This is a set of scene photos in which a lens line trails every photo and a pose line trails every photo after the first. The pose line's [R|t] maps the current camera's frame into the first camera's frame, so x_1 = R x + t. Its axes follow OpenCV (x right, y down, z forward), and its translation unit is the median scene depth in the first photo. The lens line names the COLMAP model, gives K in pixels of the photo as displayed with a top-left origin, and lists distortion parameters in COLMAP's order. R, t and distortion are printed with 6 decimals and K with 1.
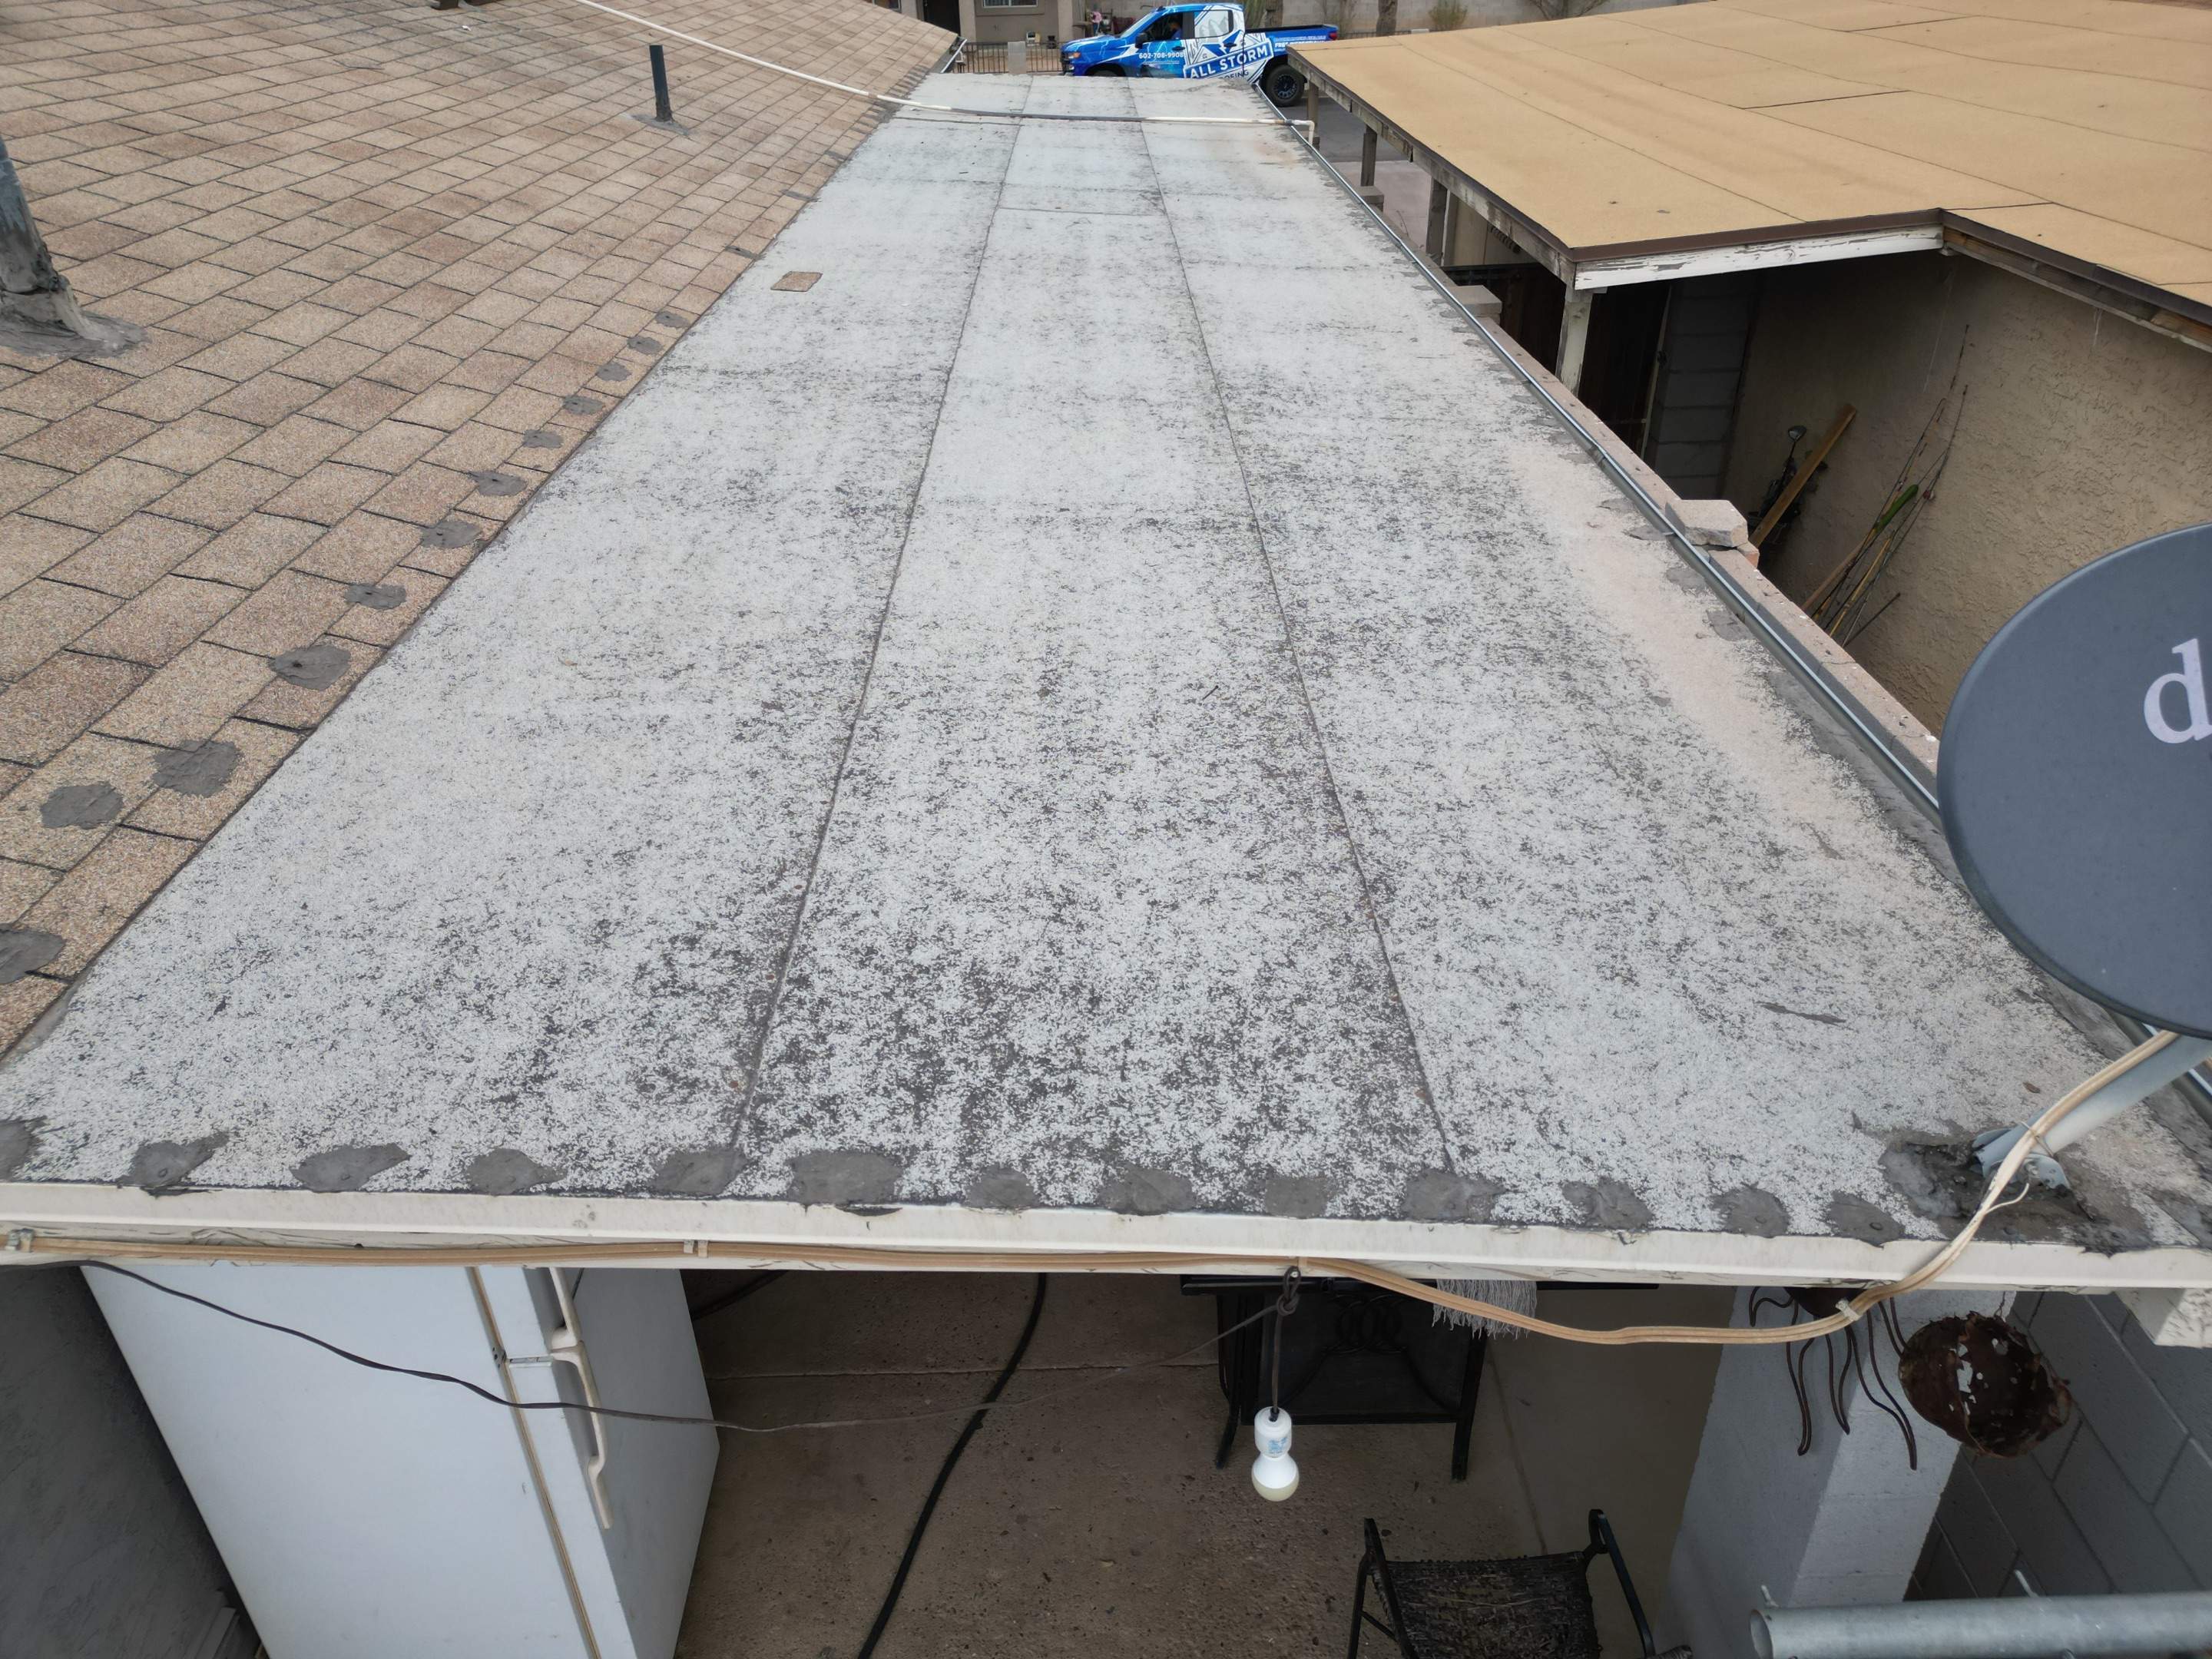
lens RADIAL K [[1536.5, 0, 1103.6], [0, 1536.5, 835.2], [0, 0, 1]] dist [0.073124, -0.080179]
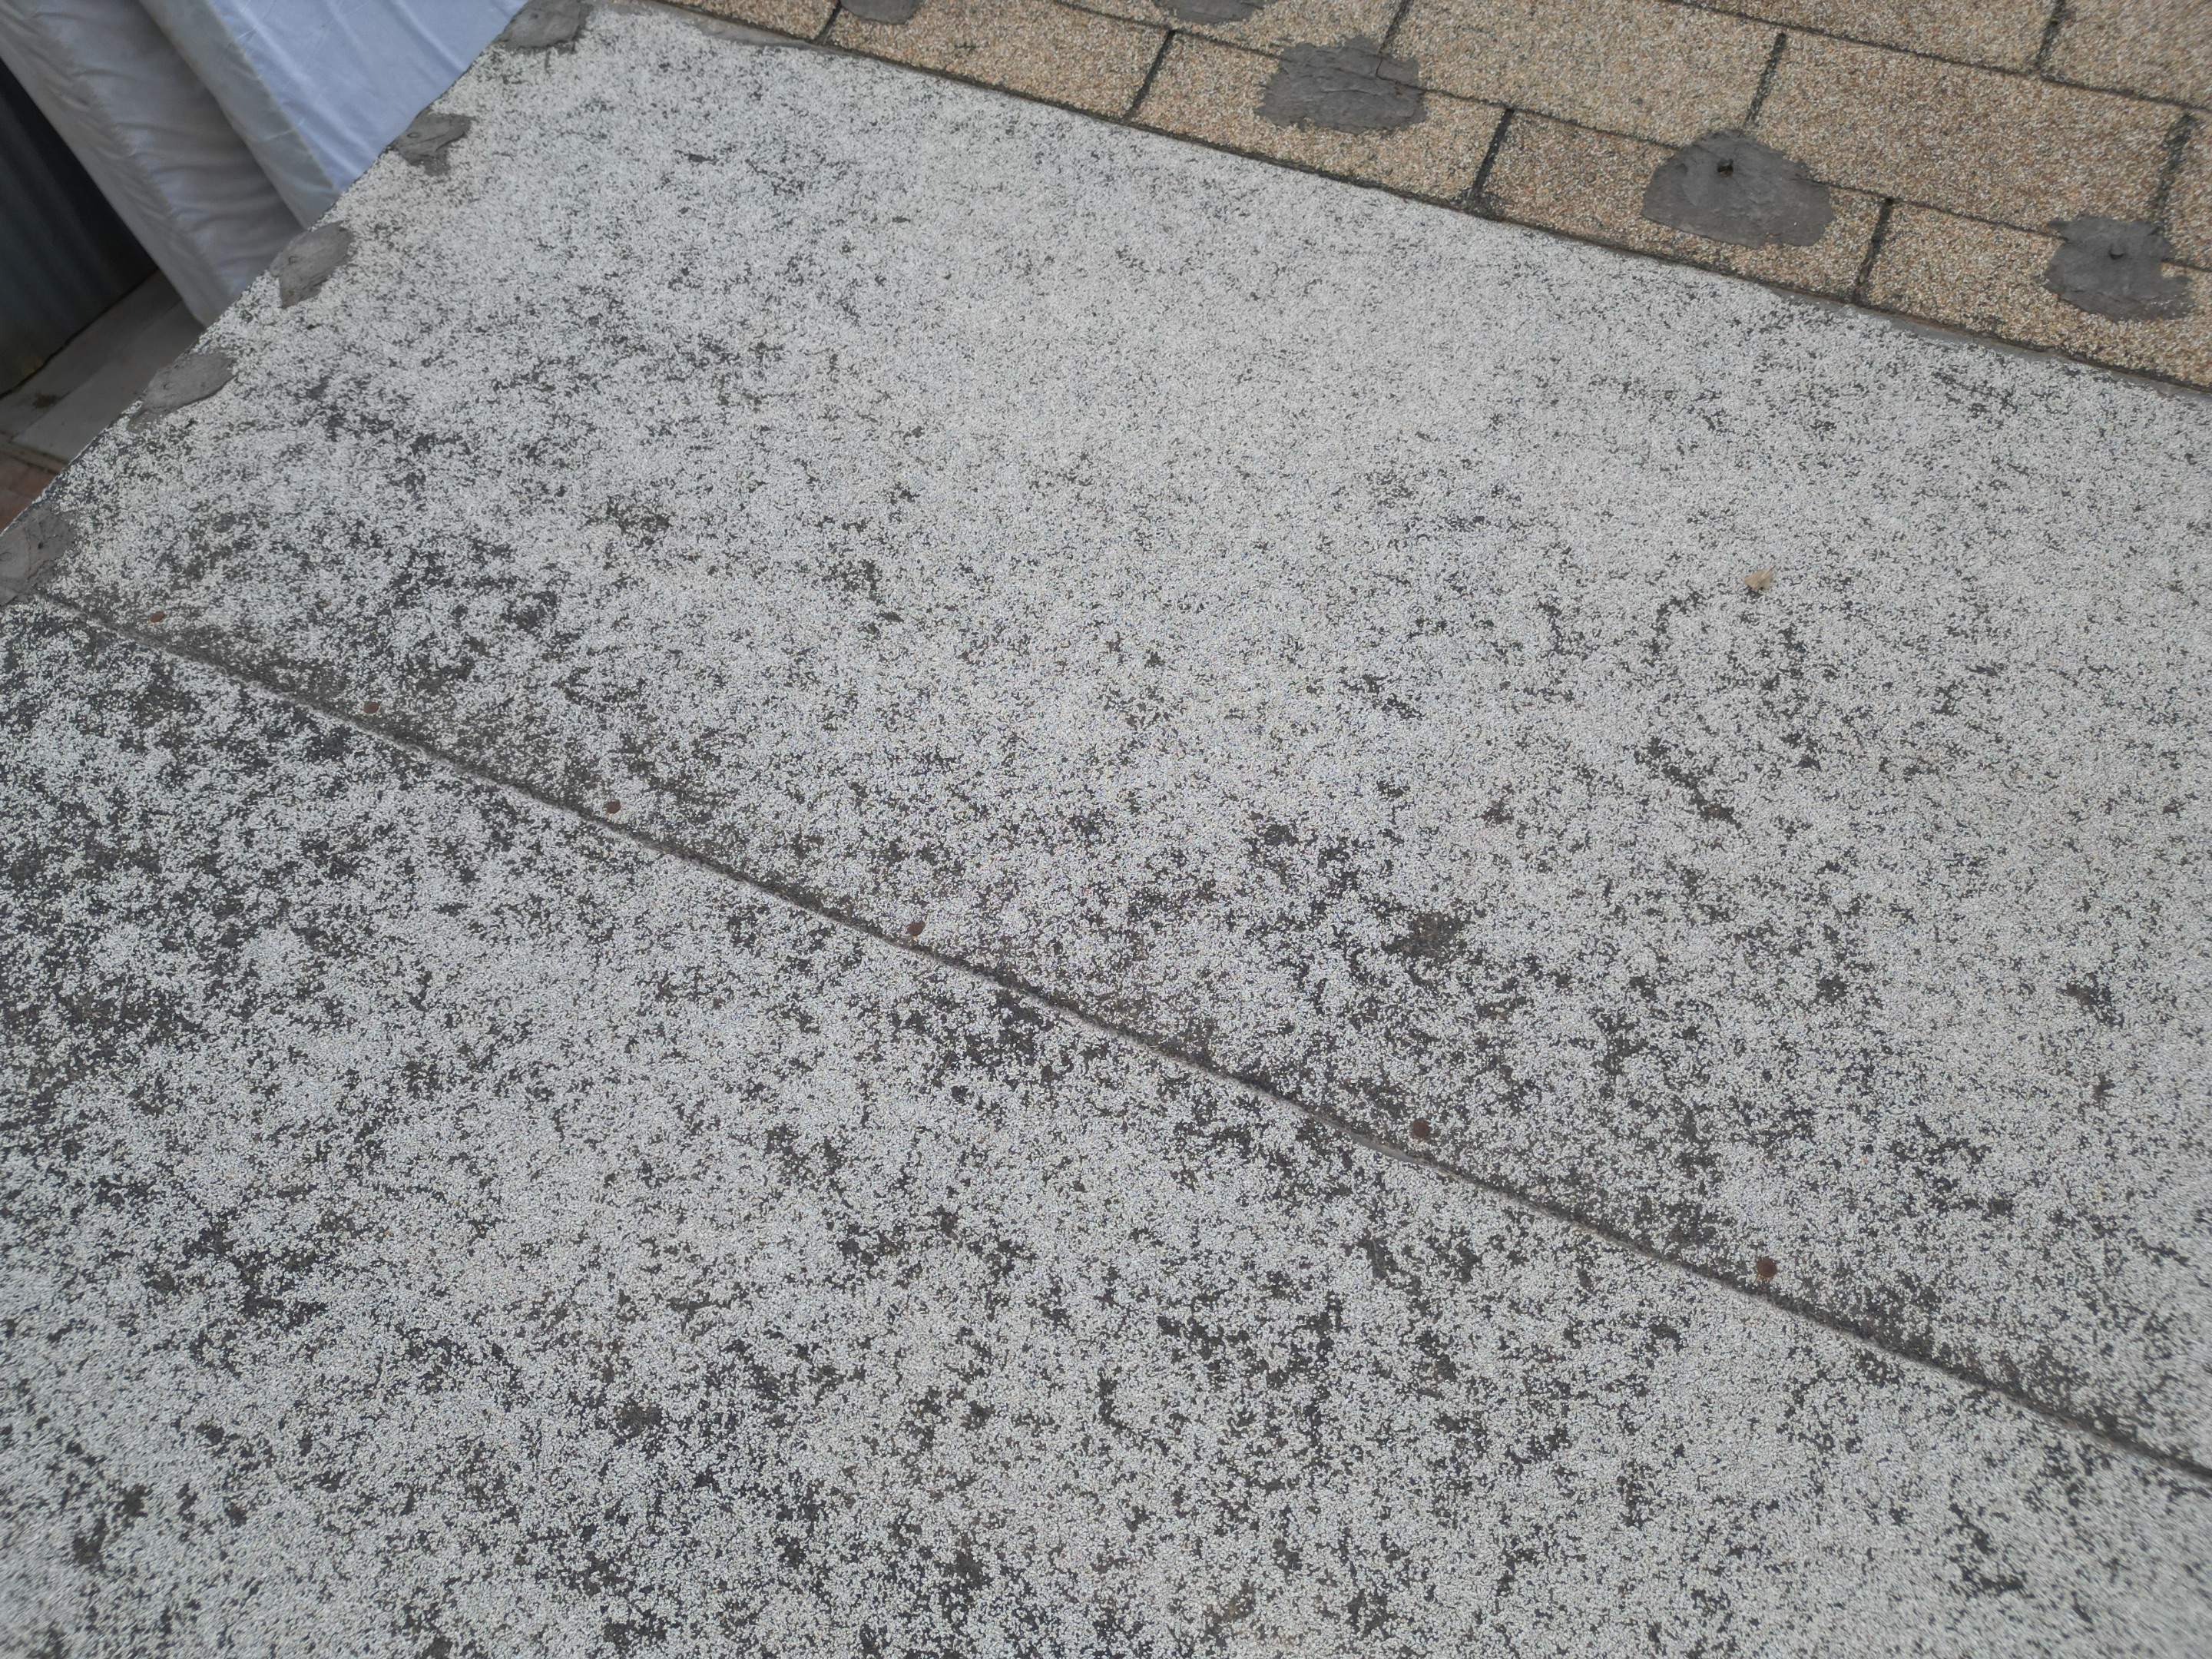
lens RADIAL K [[1529.7, 0, 1091.0], [0, 1529.7, 833.7], [0, 0, 1]] dist [0.039149, -0.029210]
pose [[-0.425760, 0.768465, -0.477691, -0.015695], [-0.443939, 0.282615, 0.850322, -0.477287], [0.788446, 0.574099, 0.220825, 1.037631]]
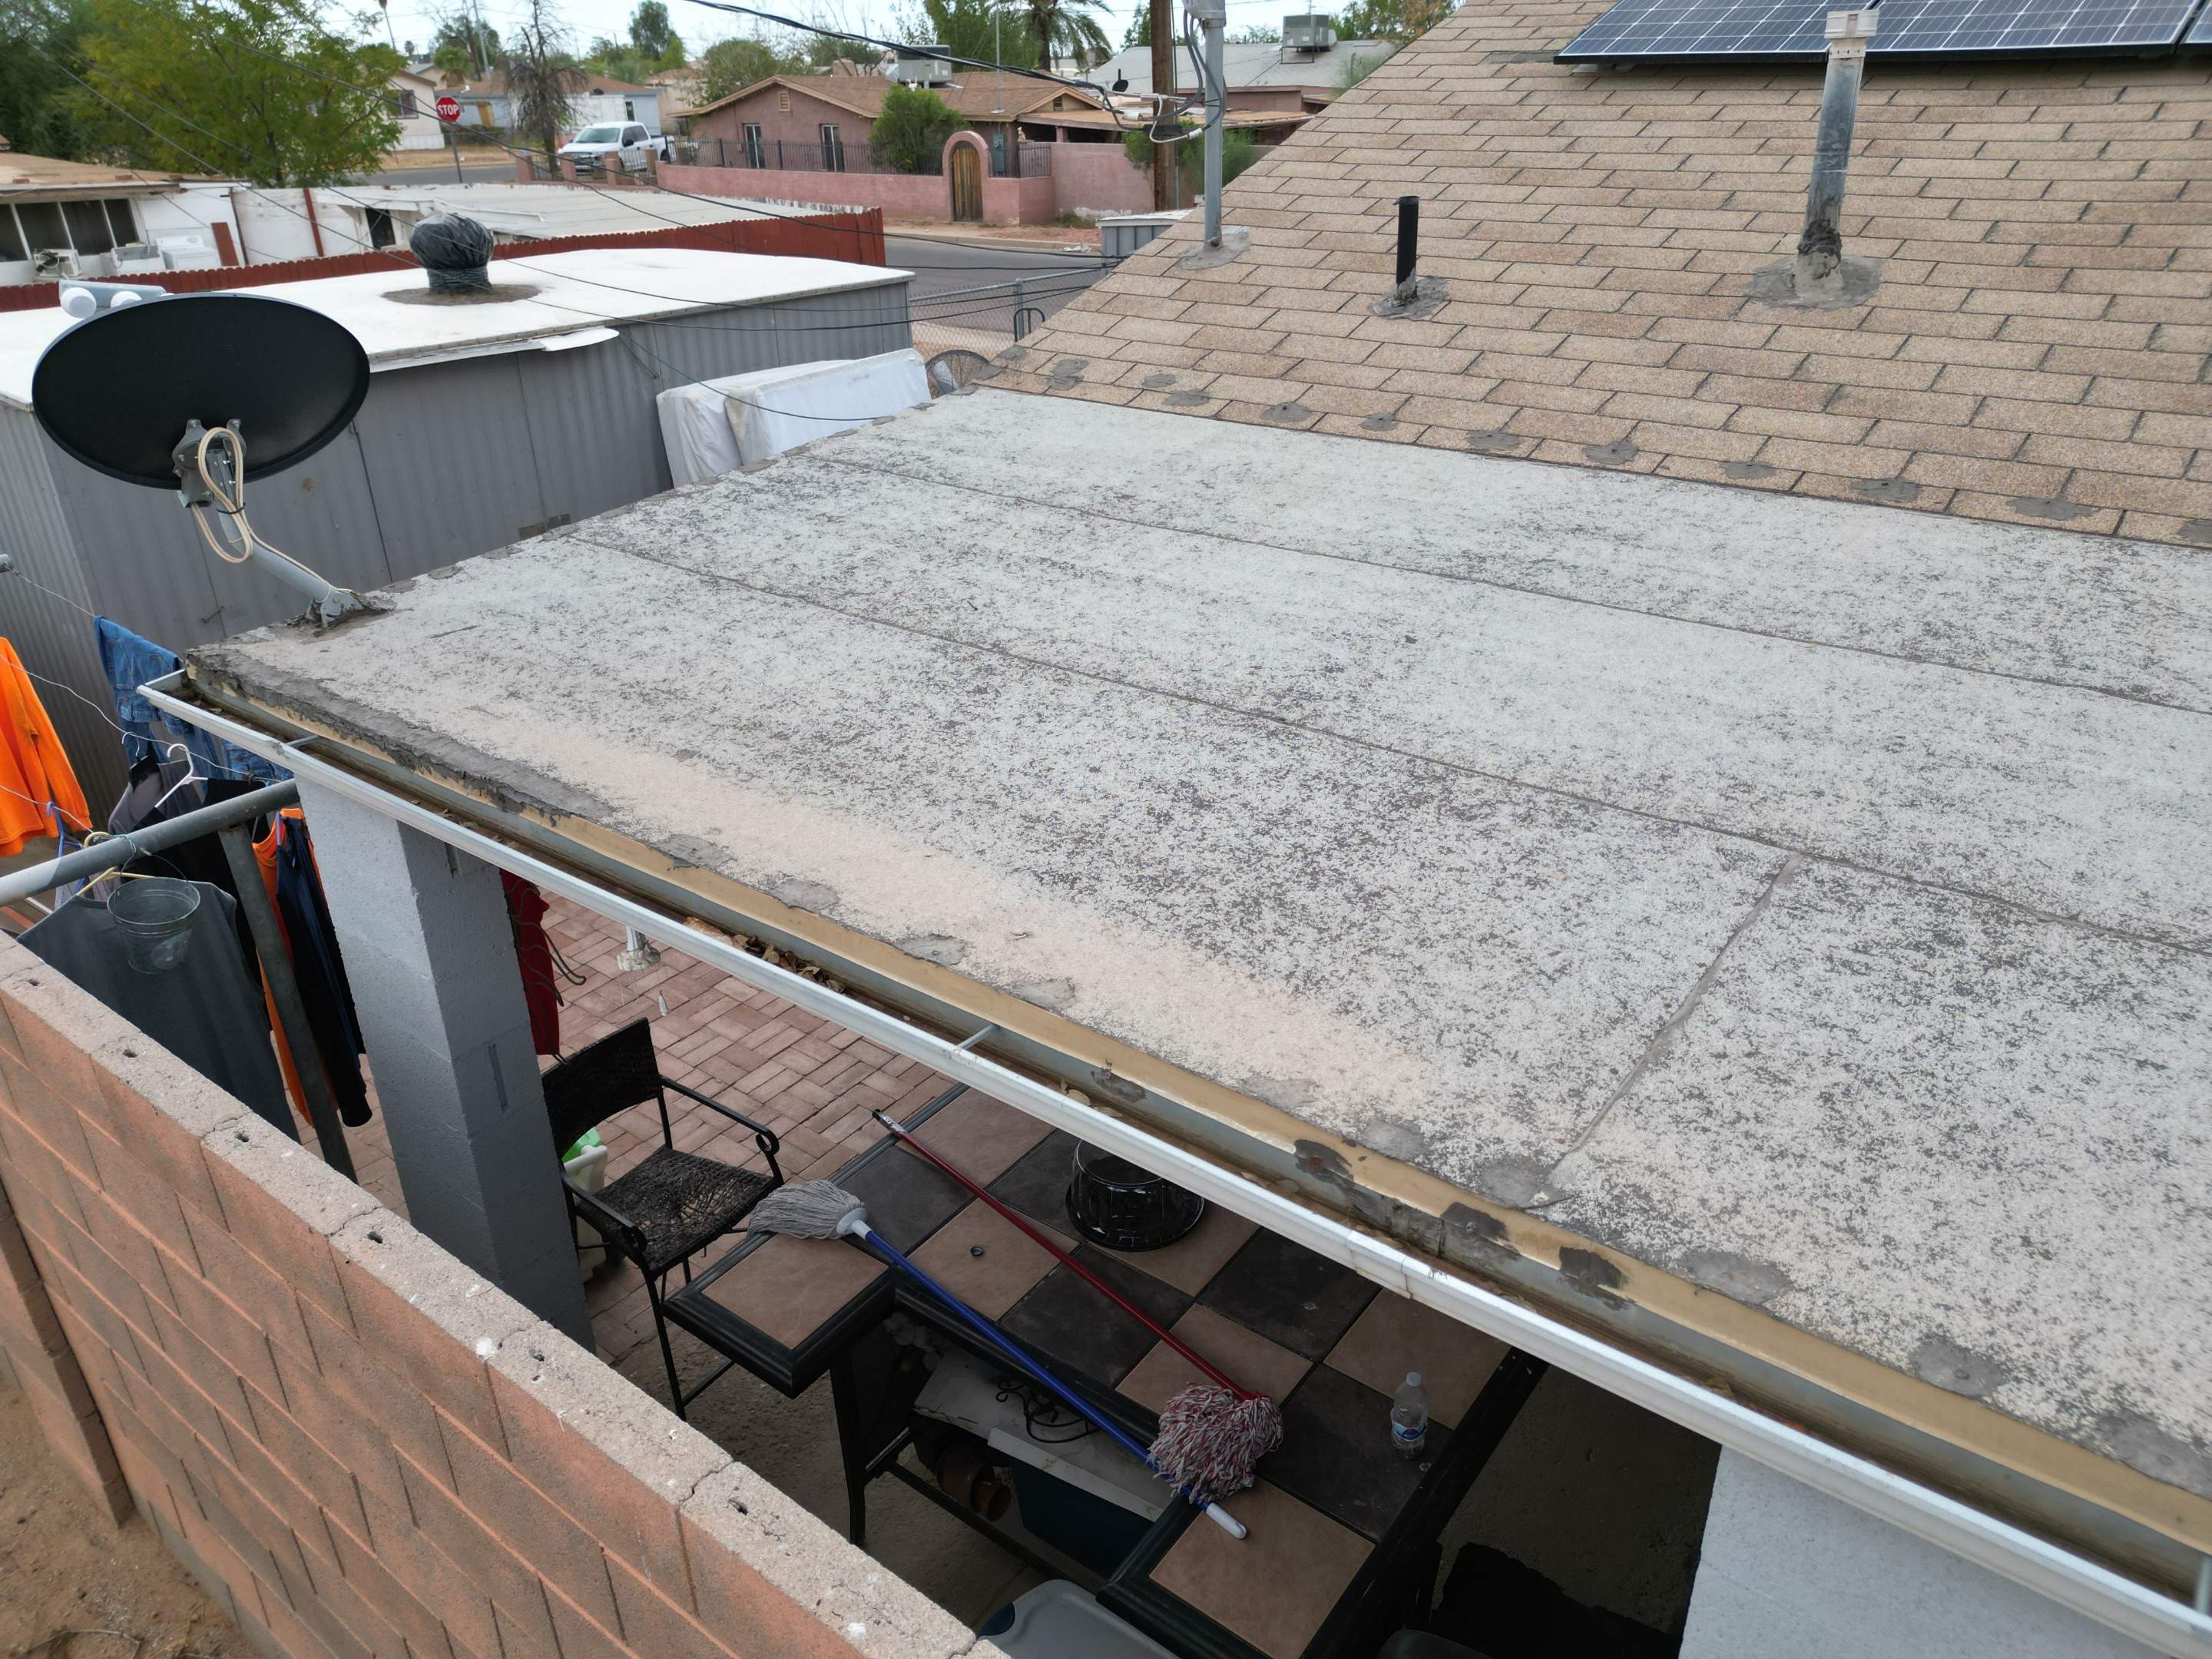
lens RADIAL K [[1547.2, 0, 1106.0], [0, 1547.2, 829.5], [0, 0, 1]] dist [0.123631, -0.226475]
pose [[-0.624007, 0.373493, -0.686380, 1.219491], [-0.373165, 0.629316, 0.681696, -1.146169], [0.686559, 0.681516, -0.253323, 1.998154]]
